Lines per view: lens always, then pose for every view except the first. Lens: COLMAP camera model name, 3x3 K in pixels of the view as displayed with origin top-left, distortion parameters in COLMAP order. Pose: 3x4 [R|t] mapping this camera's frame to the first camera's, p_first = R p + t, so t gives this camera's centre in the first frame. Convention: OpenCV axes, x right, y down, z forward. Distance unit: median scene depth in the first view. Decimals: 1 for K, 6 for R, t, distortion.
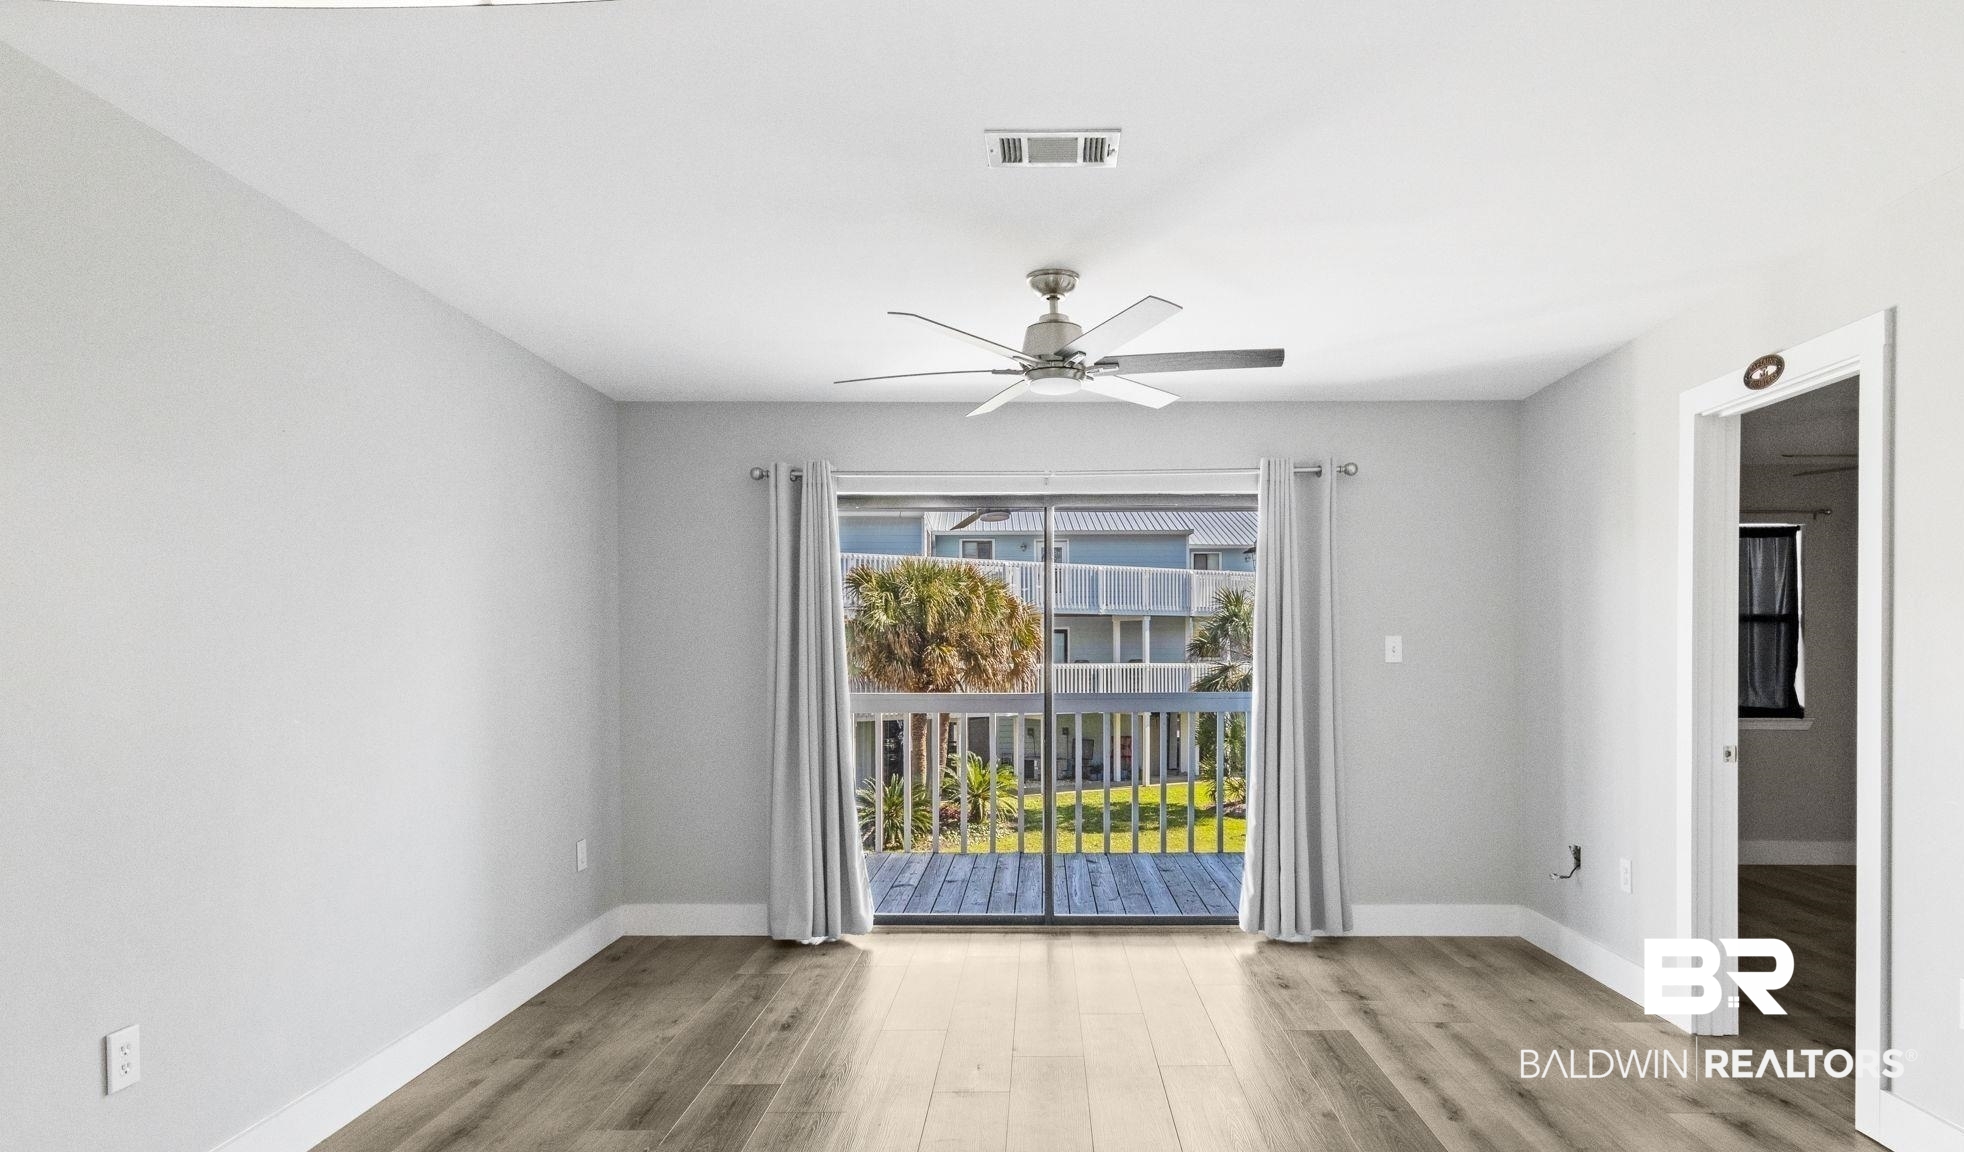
lens RADIAL K [[1183.5, 0, 1030.9], [0, 1183.5, 675.8], [0, 0, 1]] dist [0.007090, 0.002649]
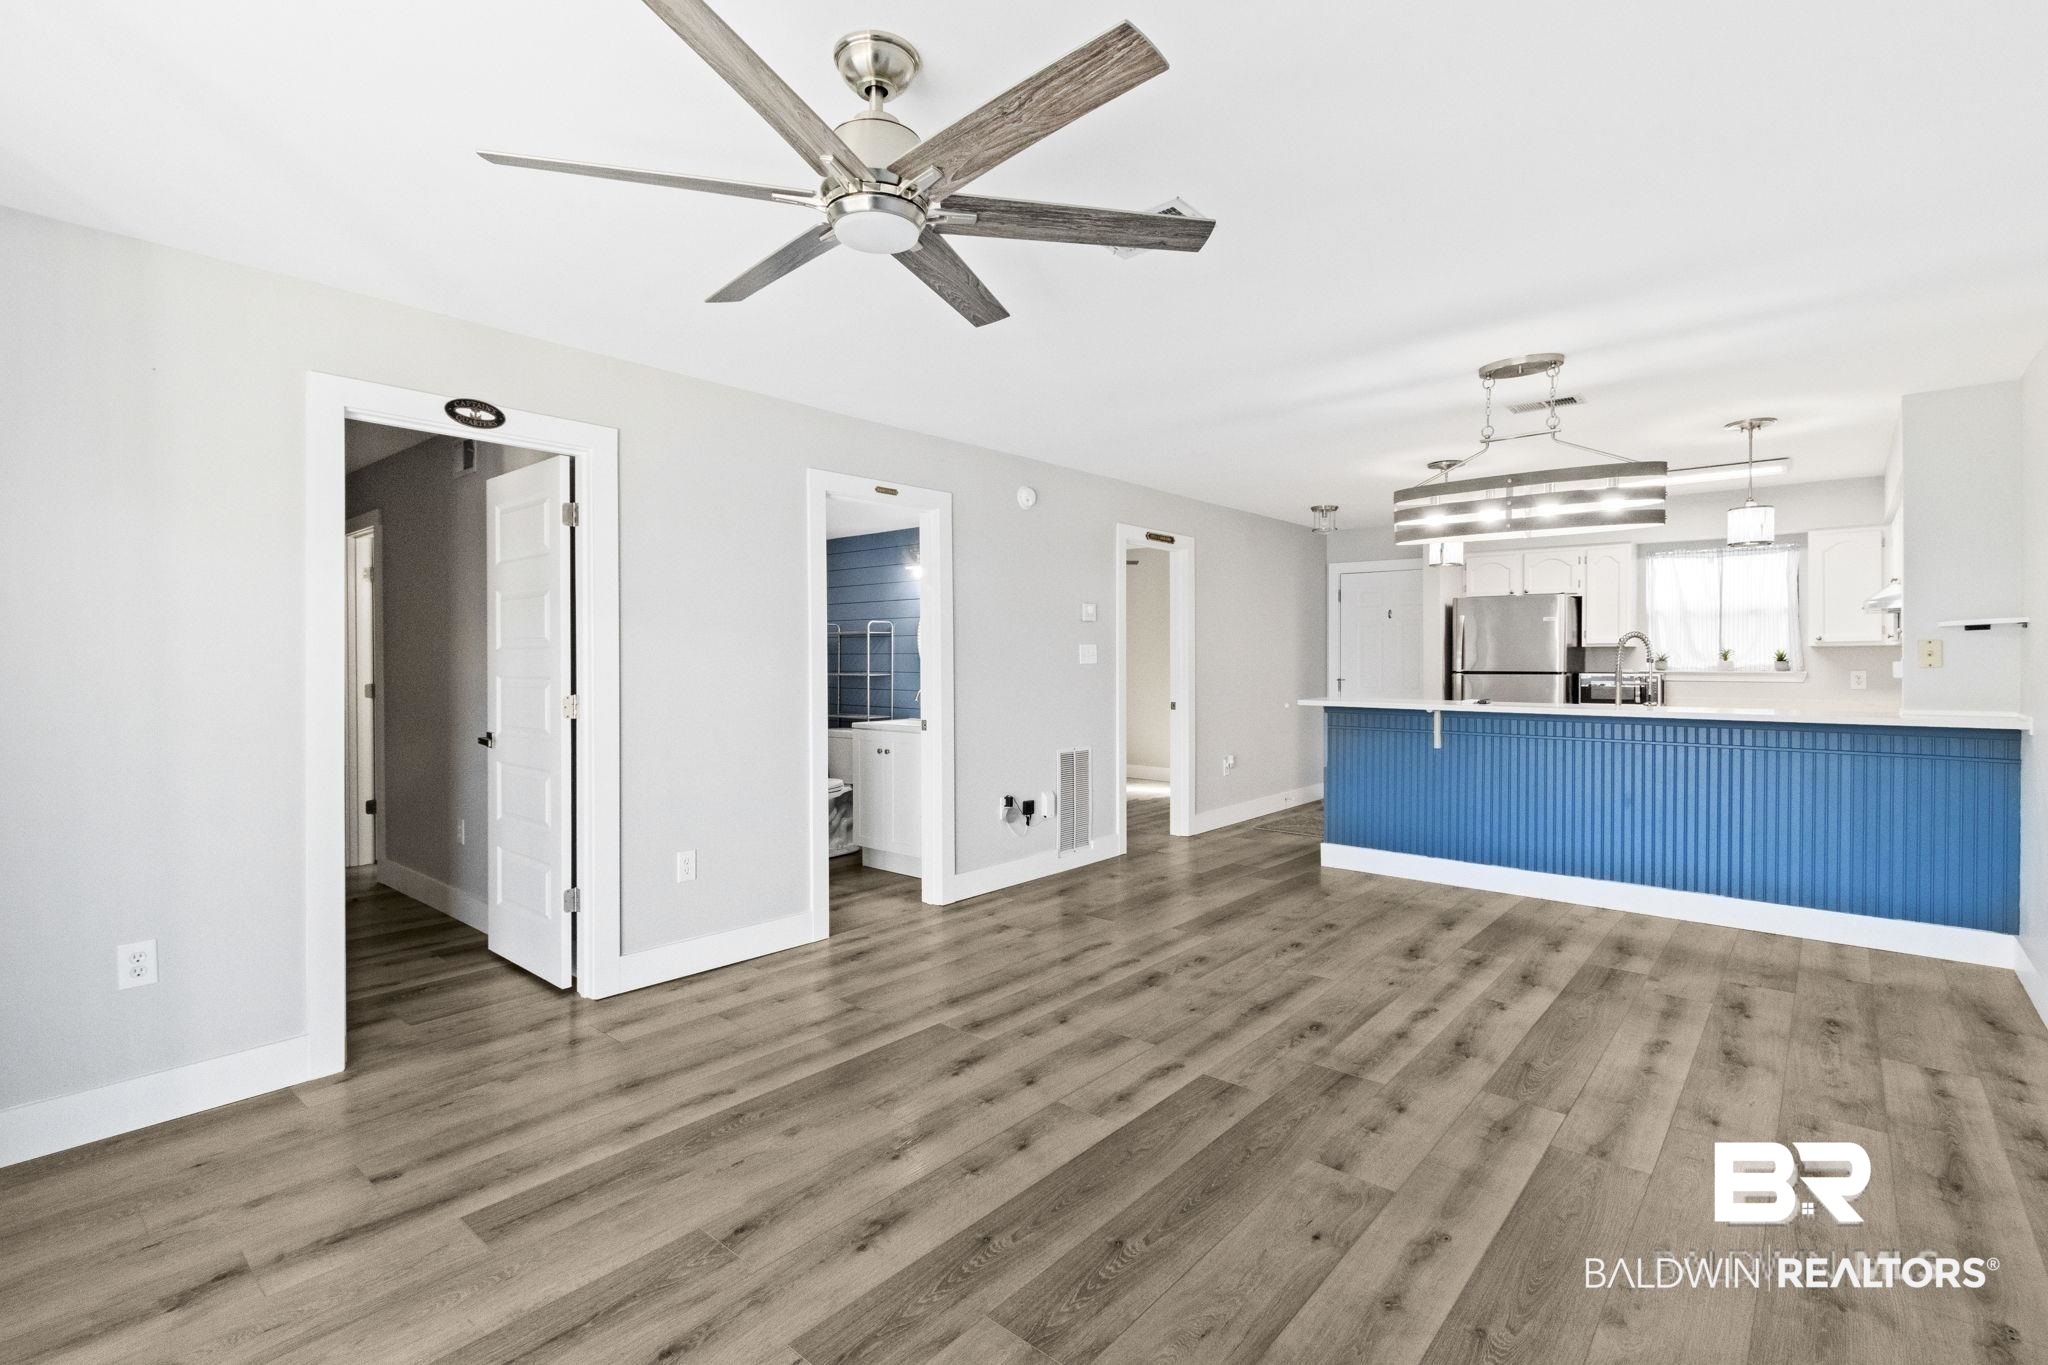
lens RADIAL K [[949.6, 0, 1036.0], [0, 949.6, 659.5], [0, 0, 1]] dist [0.002003, 0.001292]
pose [[-0.771877, 0.004208, 0.635758, -0.251692], [0.015031, 0.999819, 0.011632, -0.014900], [-0.635595, 0.018534, -0.771800, 0.918079]]
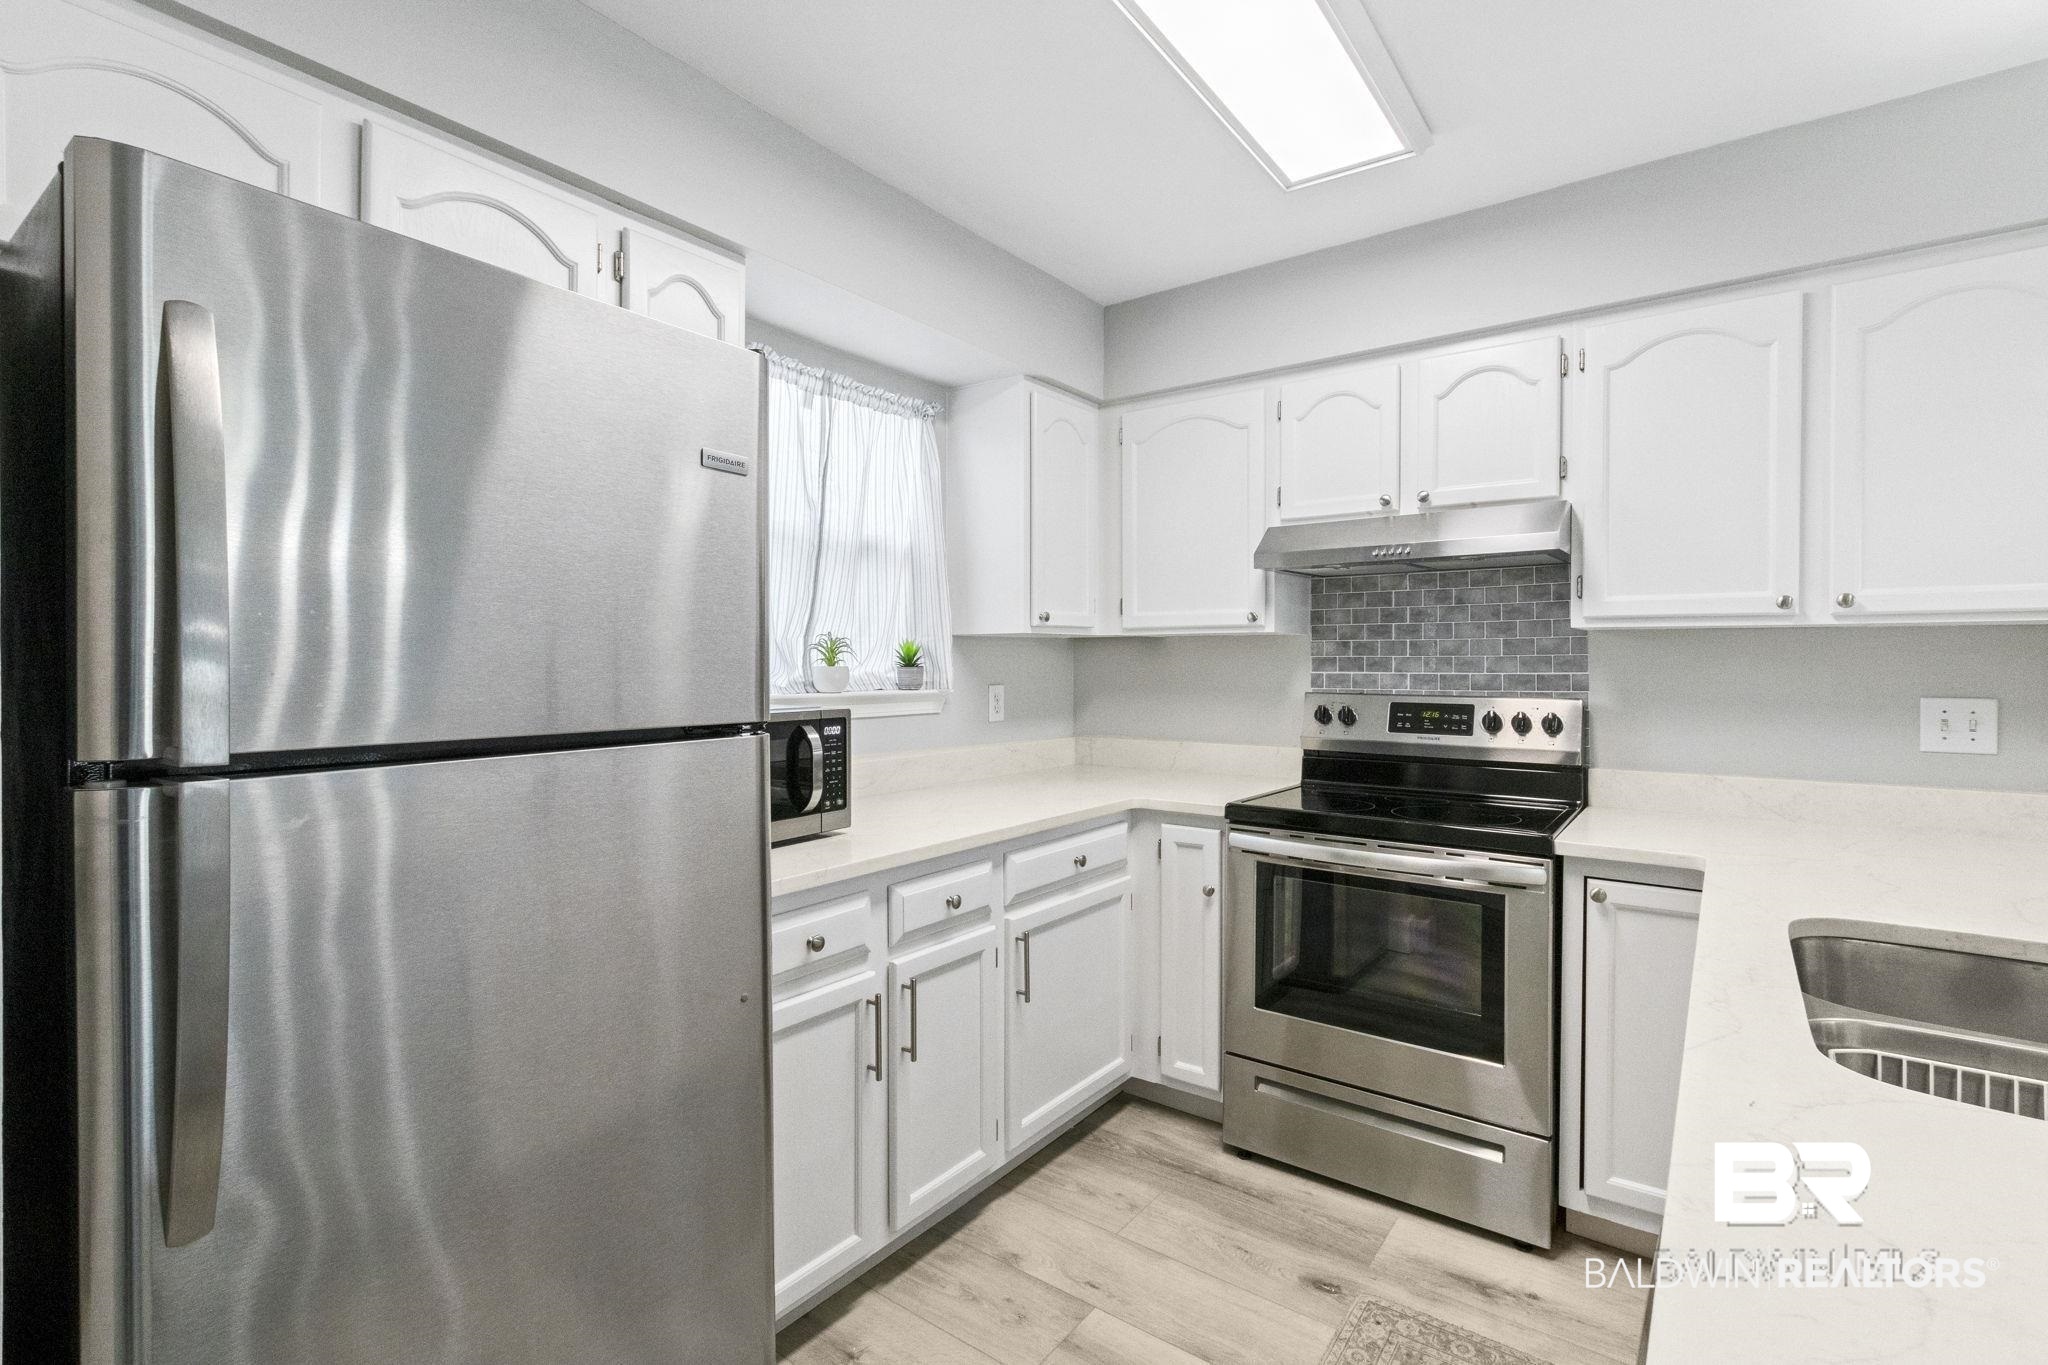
lens RADIAL K [[949.6, 0, 1007.1], [0, 949.6, 669.5], [0, 0, 1]] dist [0.002003, 0.001292]
pose [[-0.581976, 0.010910, -0.813133, 0.201328], [-0.014045, 0.999626, 0.023465, 0.004631], [0.813085, 0.025076, -0.581605, -0.327570]]
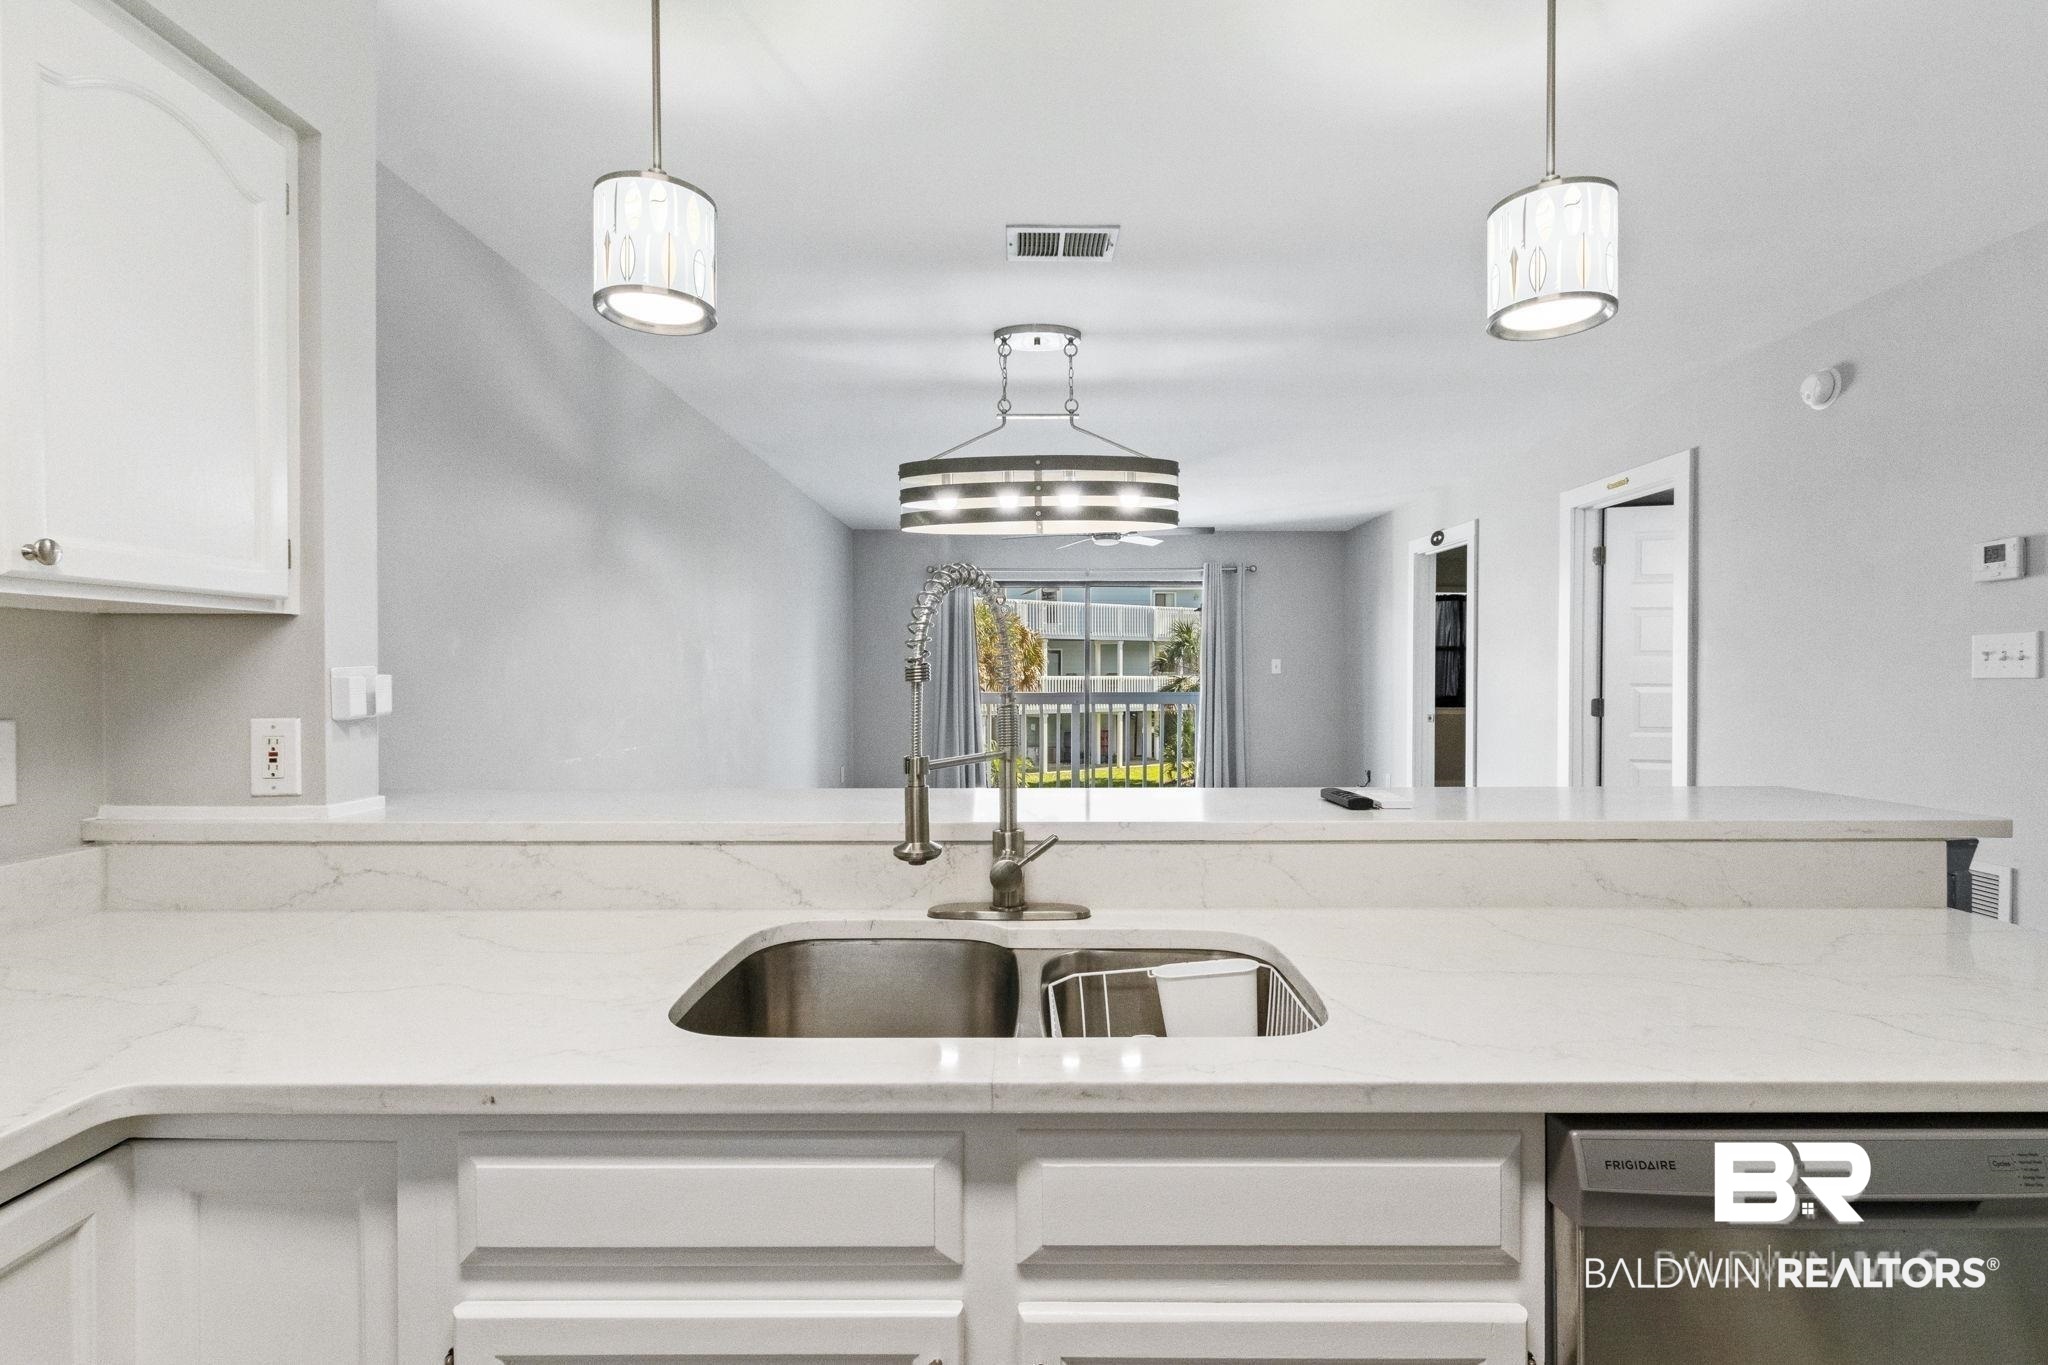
lens RADIAL K [[949.6, 0, 1015.3], [0, 949.6, 684.6], [0, 0, 1]] dist [0.002003, 0.001292]
pose [[0.999977, 0.002465, -0.006240, -0.092034], [-0.002479, 0.999995, -0.002113, 0.010670], [0.006235, 0.002128, 0.999978, -0.488386]]
